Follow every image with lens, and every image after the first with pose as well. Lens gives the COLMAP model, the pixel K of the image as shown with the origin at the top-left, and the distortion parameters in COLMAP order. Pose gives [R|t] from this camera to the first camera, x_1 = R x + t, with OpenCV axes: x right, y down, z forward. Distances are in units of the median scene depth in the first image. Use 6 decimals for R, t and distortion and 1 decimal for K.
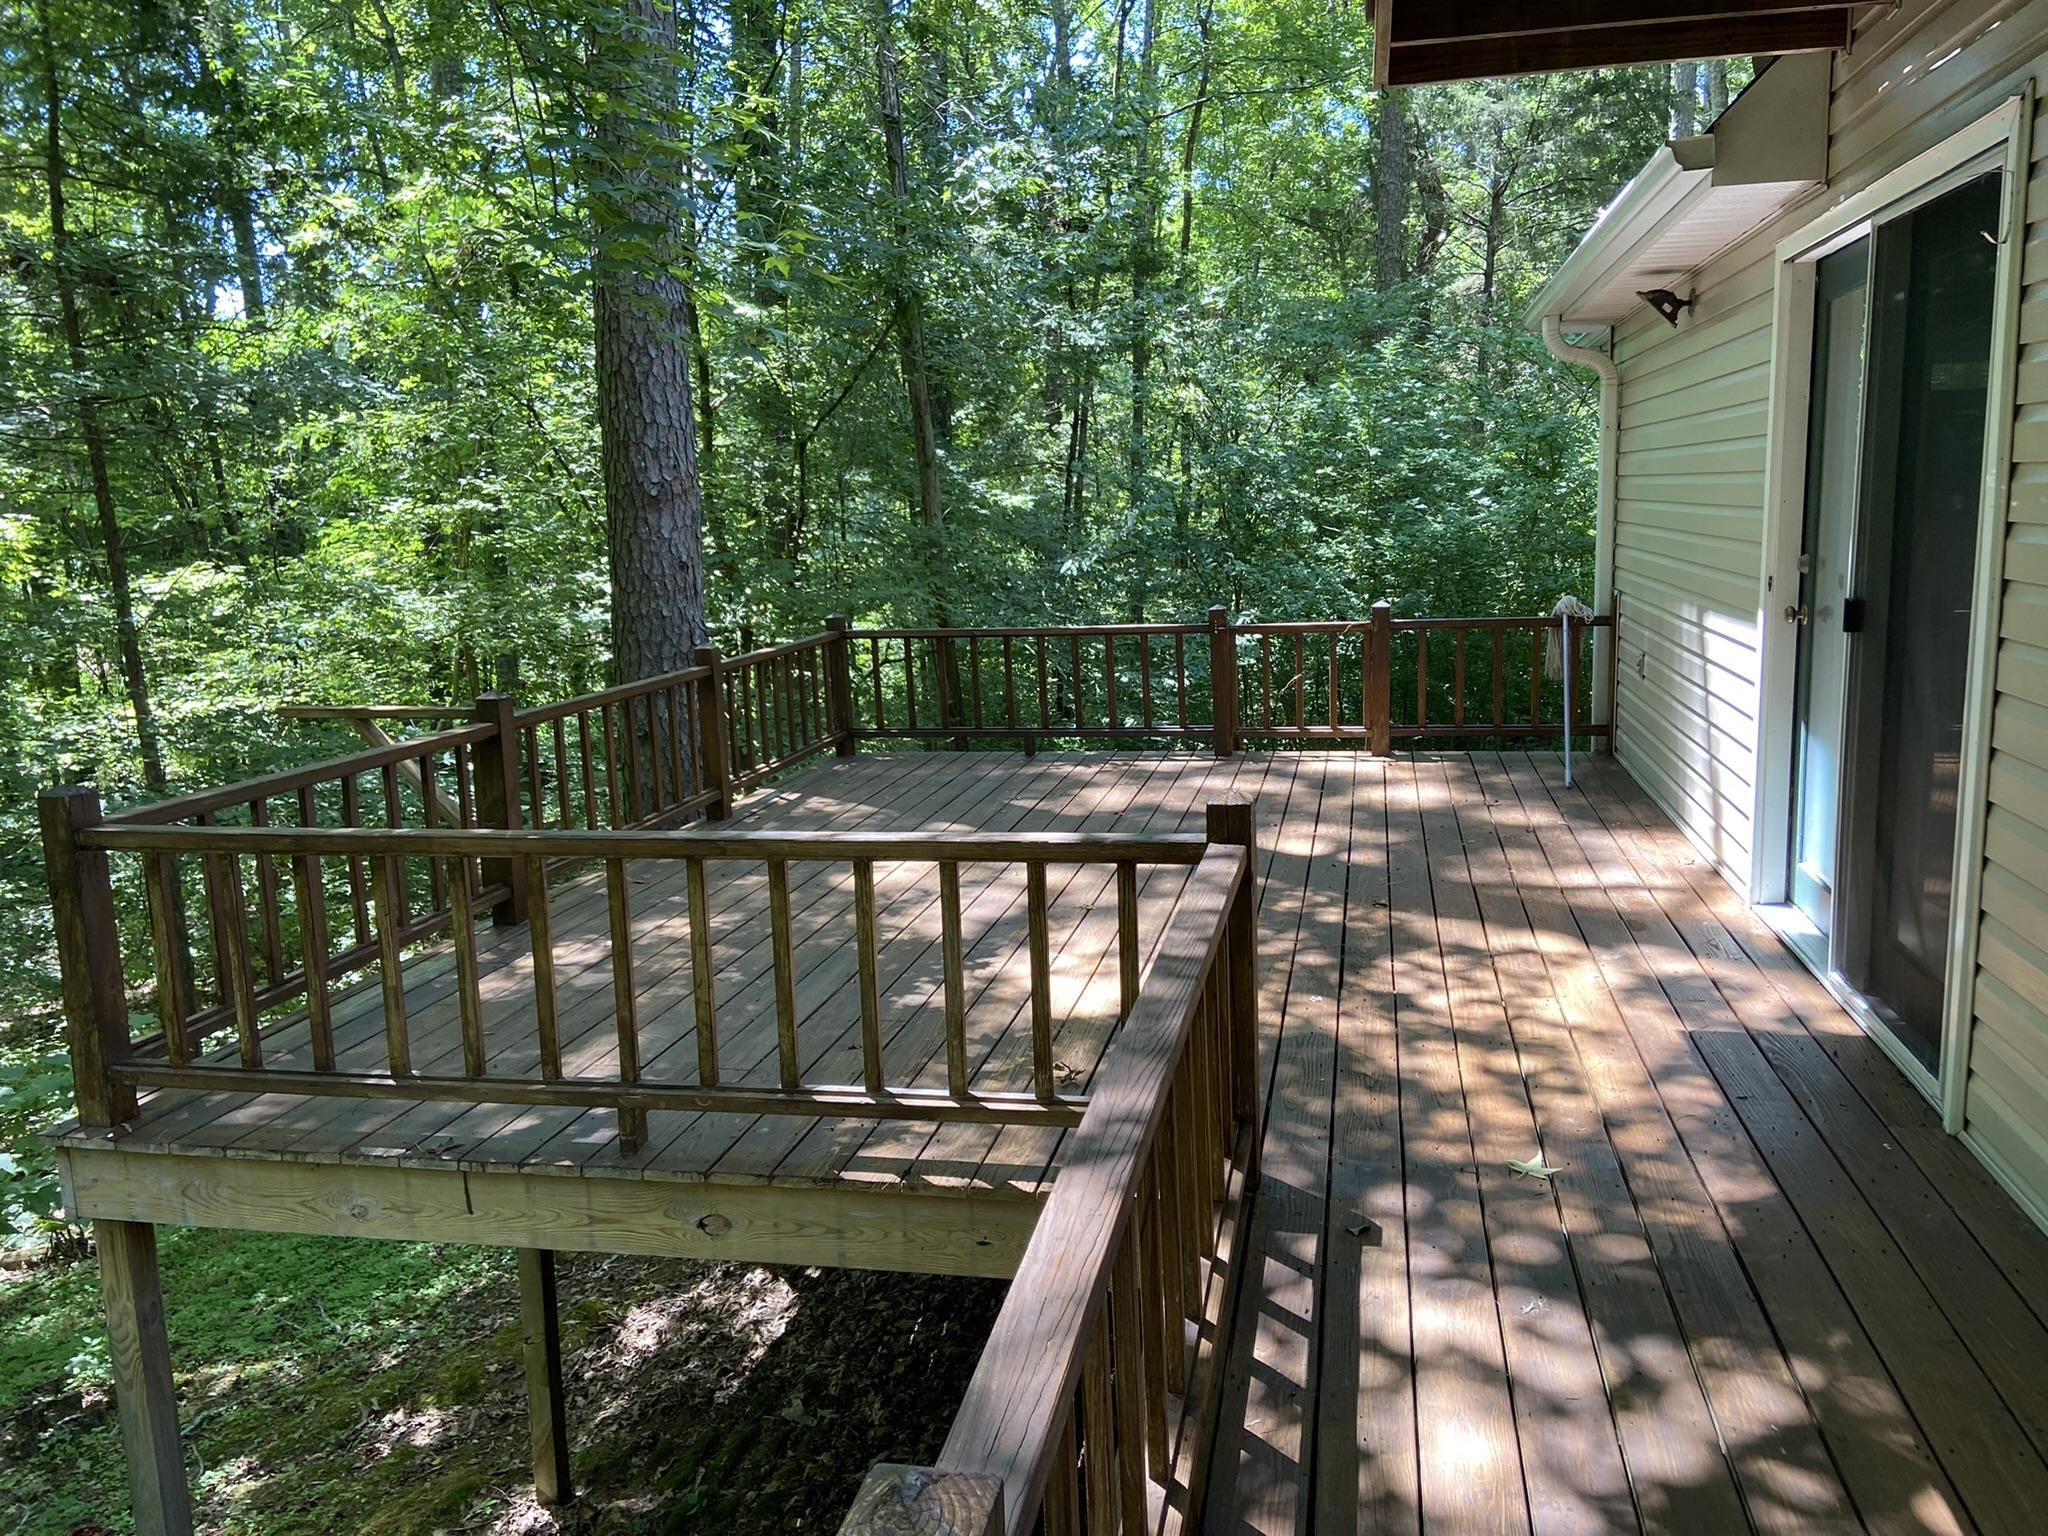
lens RADIAL K [[1543.5, 0, 1034.4], [0, 1543.5, 754.2], [0, 0, 1]] dist [0.121194, -0.154402]
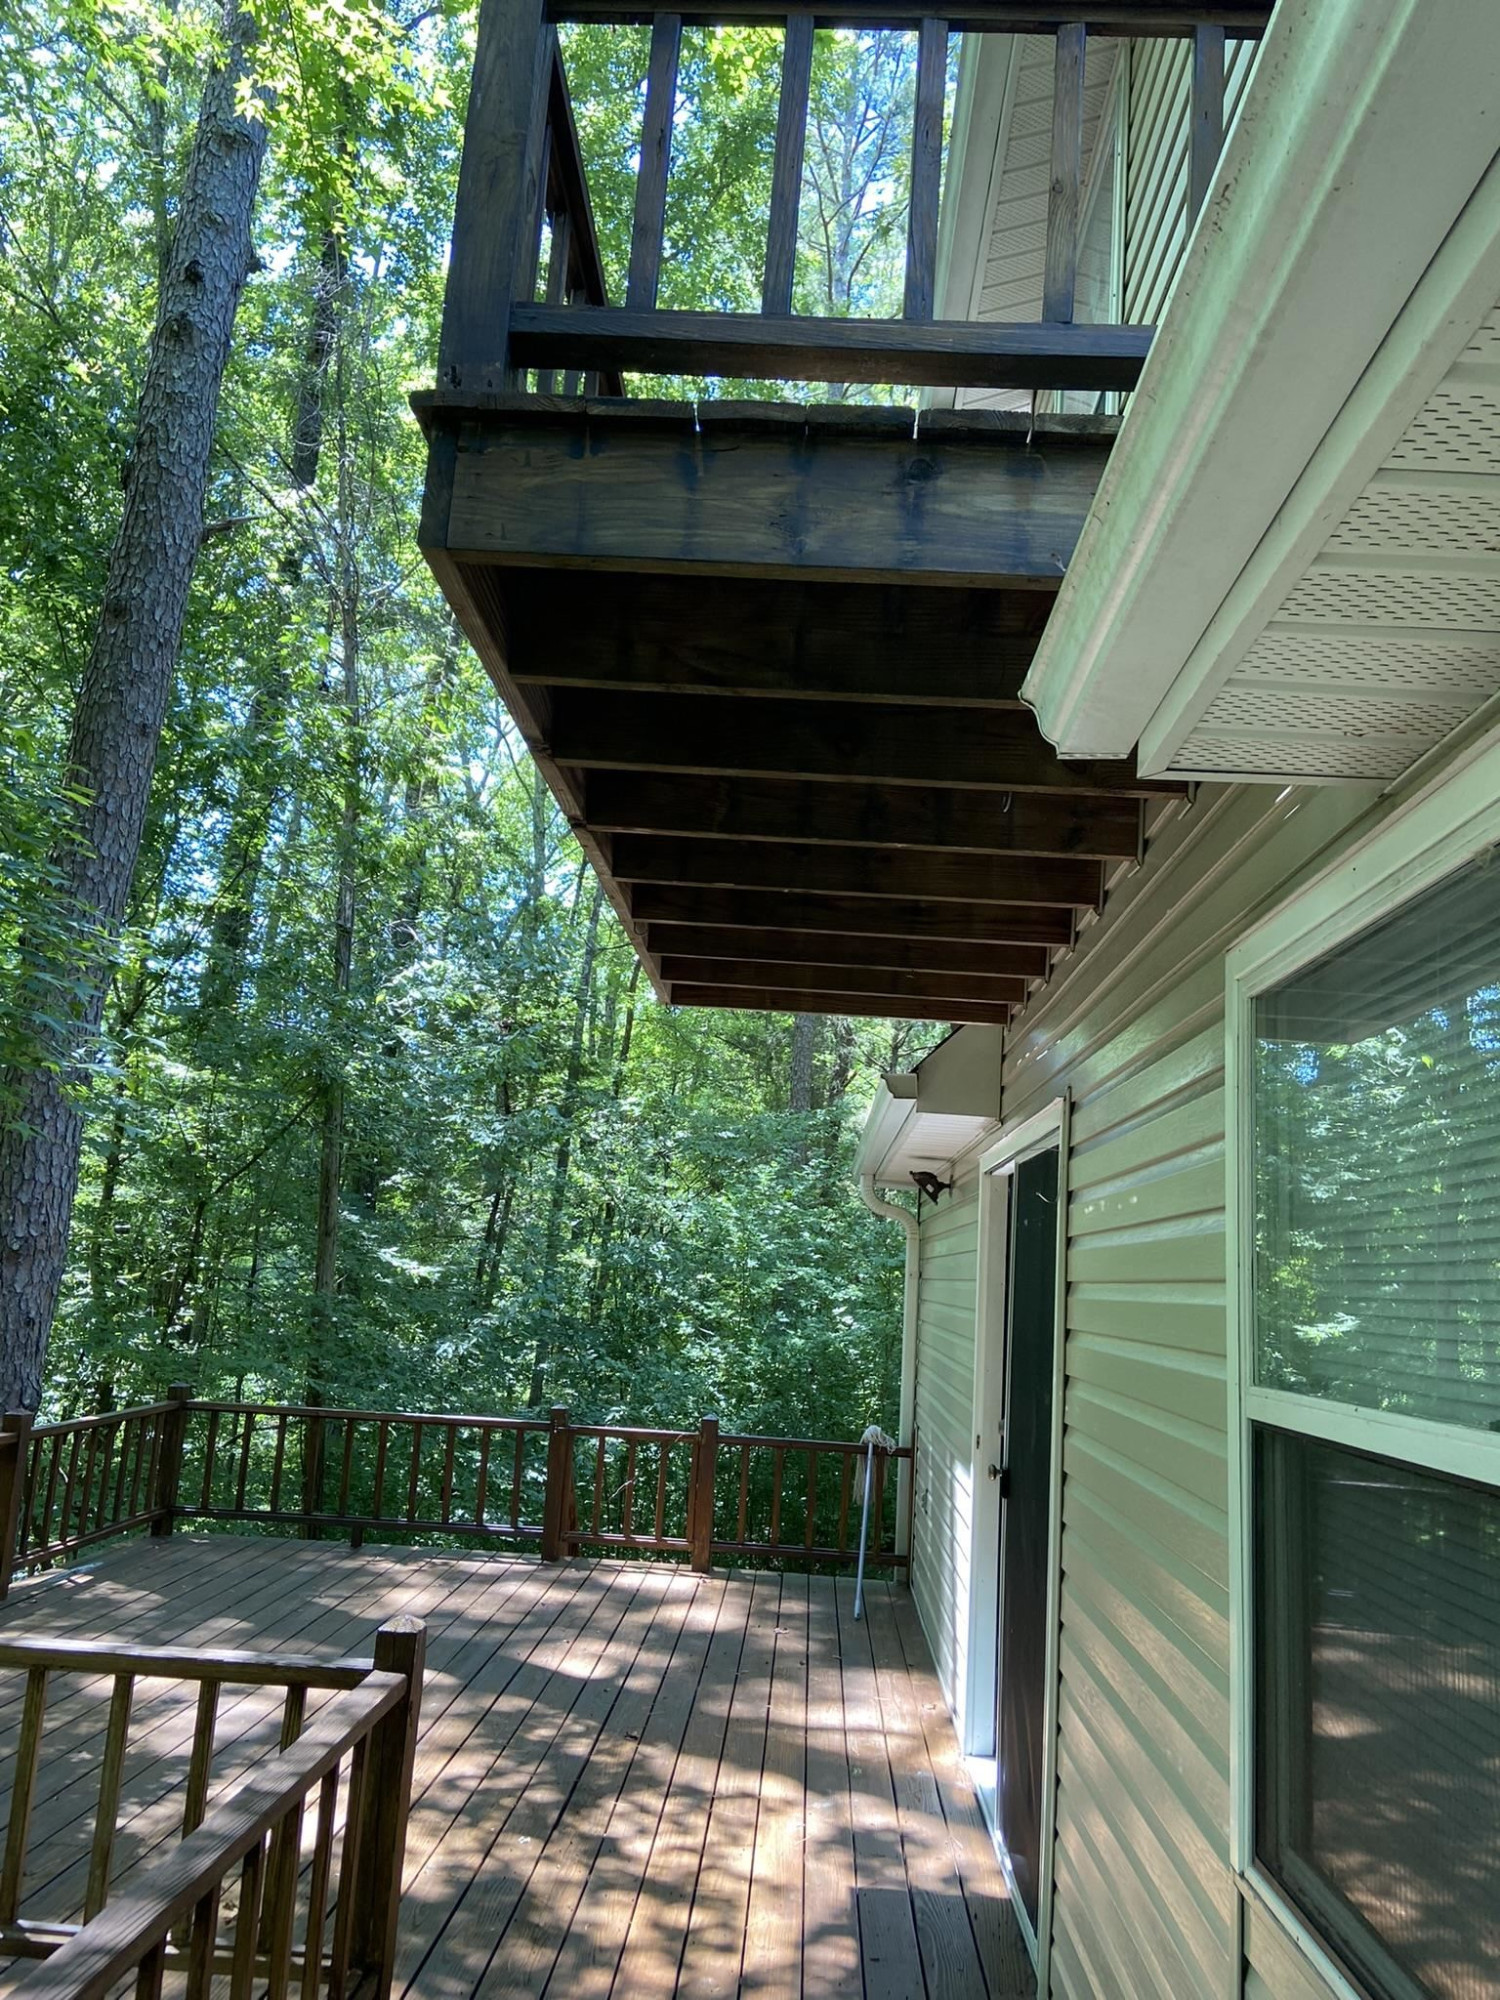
lens RADIAL K [[1503.1, 0, 746.2], [0, 1503.1, 994.9], [0, 0, 1]] dist [0.127653, -0.163416]
pose [[0.980892, 0.126984, 0.147396, 0.071534], [-0.069858, 0.936980, -0.342327, -0.016543], [-0.181577, 0.325489, 0.927947, -0.088399]]
